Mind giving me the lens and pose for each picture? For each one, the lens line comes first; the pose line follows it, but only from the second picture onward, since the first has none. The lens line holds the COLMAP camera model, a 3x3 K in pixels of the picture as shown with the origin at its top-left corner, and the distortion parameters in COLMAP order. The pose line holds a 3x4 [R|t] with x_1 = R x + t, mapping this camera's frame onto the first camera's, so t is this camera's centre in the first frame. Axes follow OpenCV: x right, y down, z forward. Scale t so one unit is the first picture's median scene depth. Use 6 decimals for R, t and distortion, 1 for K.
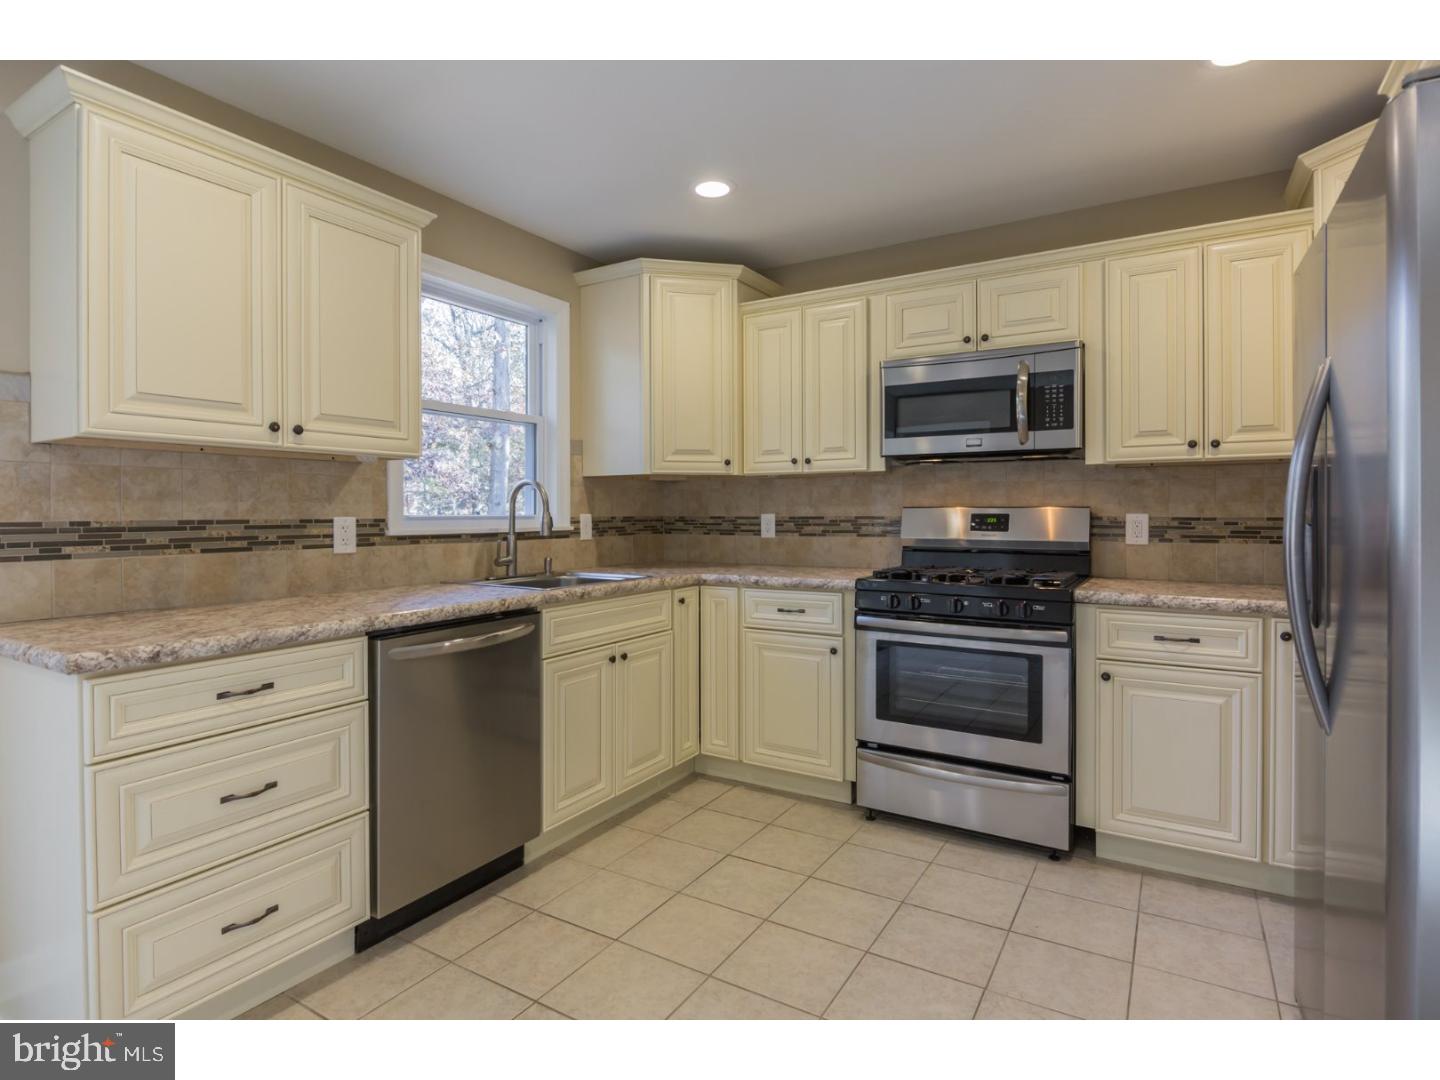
lens RADIAL K [[734.6, 0, 720.0], [0, 734.6, 540.0], [0, 0, 1]] dist [-0.002539, -0.000520]
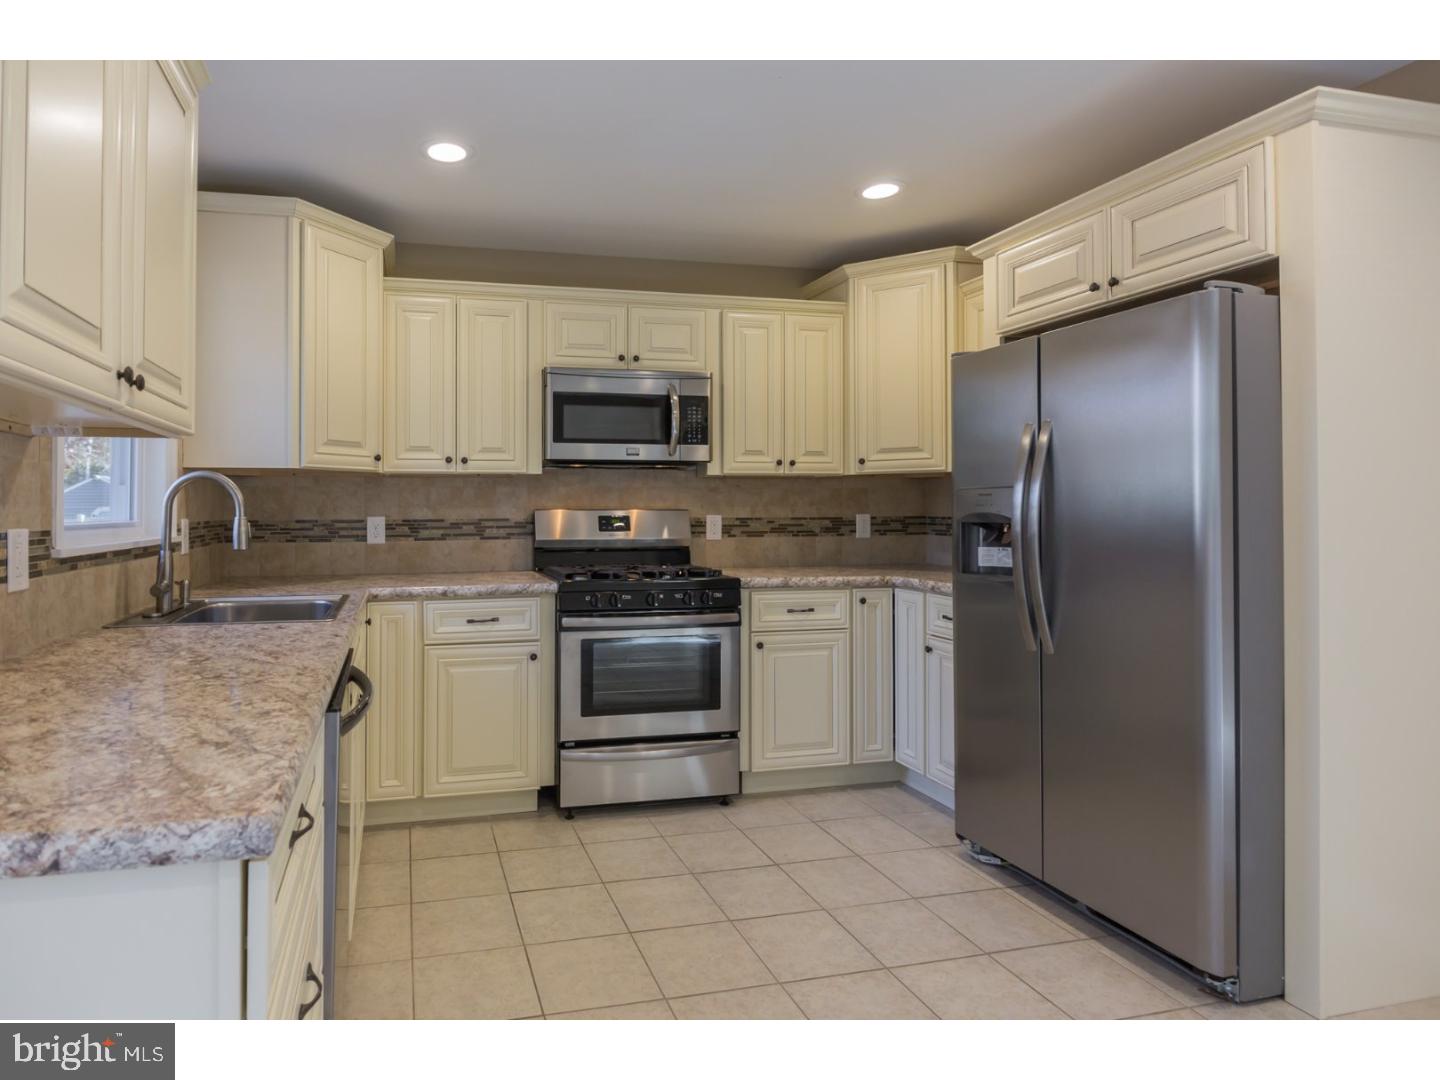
lens RADIAL K [[748.5, 0, 602.5], [0, 748.5, 528.0], [0, 0, 1]] dist [-0.001544, -0.000284]
pose [[0.739241, -0.016353, 0.673242, -0.461655], [0.027036, 0.999620, -0.005405, -0.013089], [-0.672898, 0.022197, 0.739402, 0.203130]]
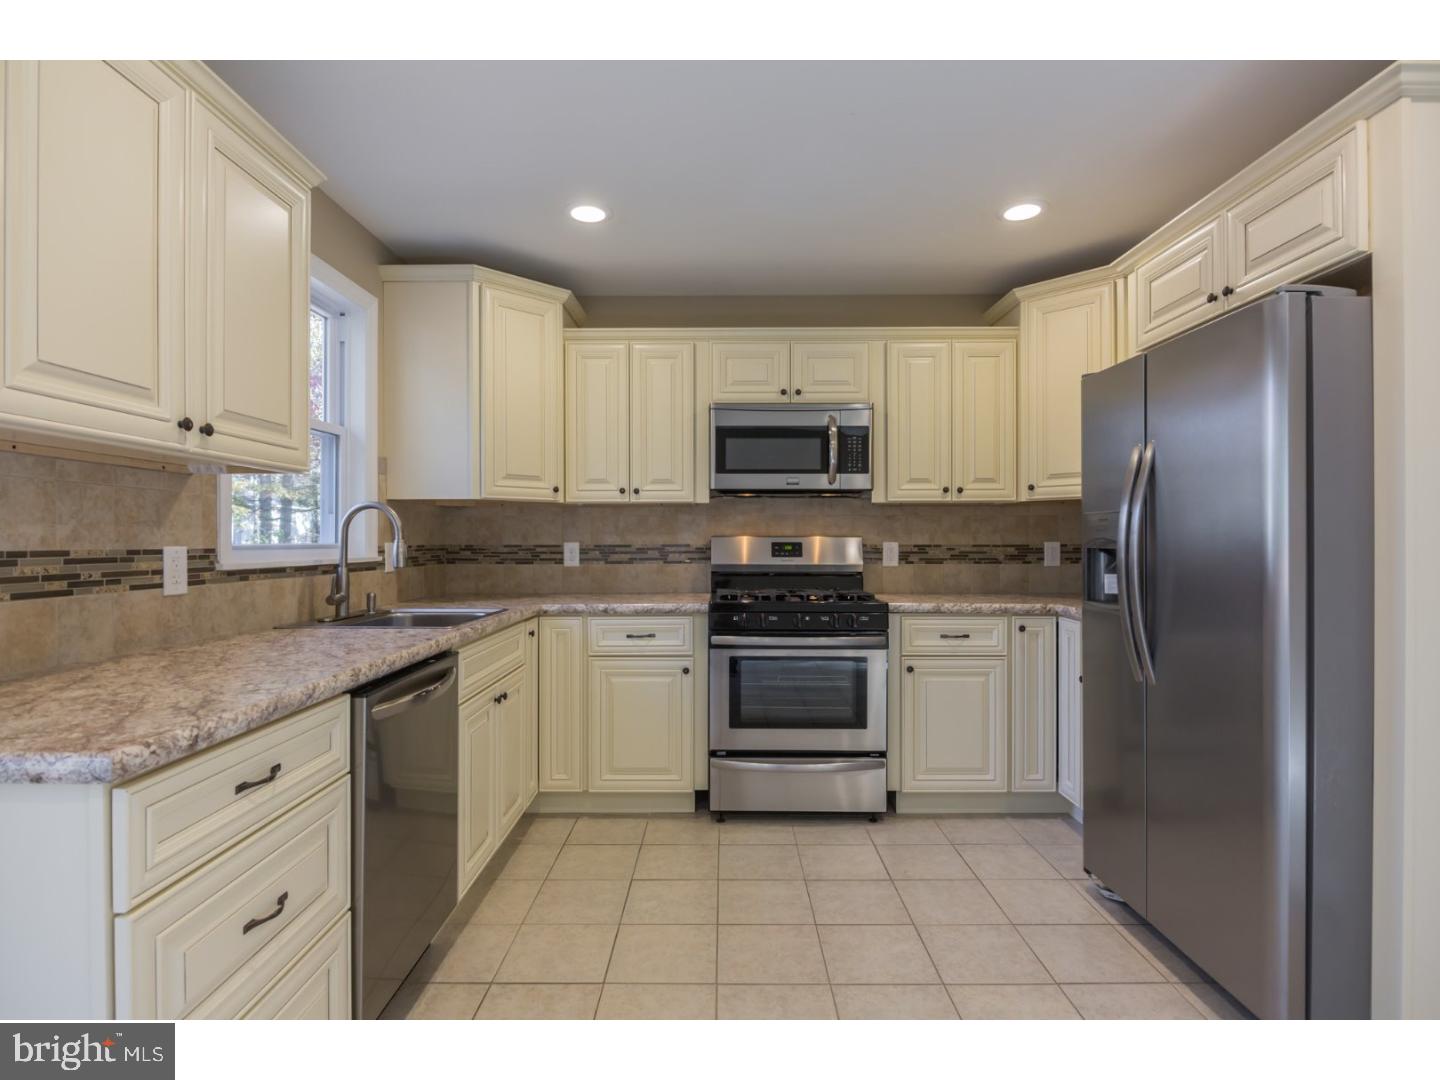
lens RADIAL K [[718.6, 0, 741.3], [0, 718.6, 565.5], [0, 0, 1]] dist [0.000873, -0.000270]
pose [[0.860531, -0.016556, 0.509128, -0.315449], [0.018192, 0.999833, 0.001766, -0.002194], [-0.509073, 0.007743, 0.860689, 0.061745]]
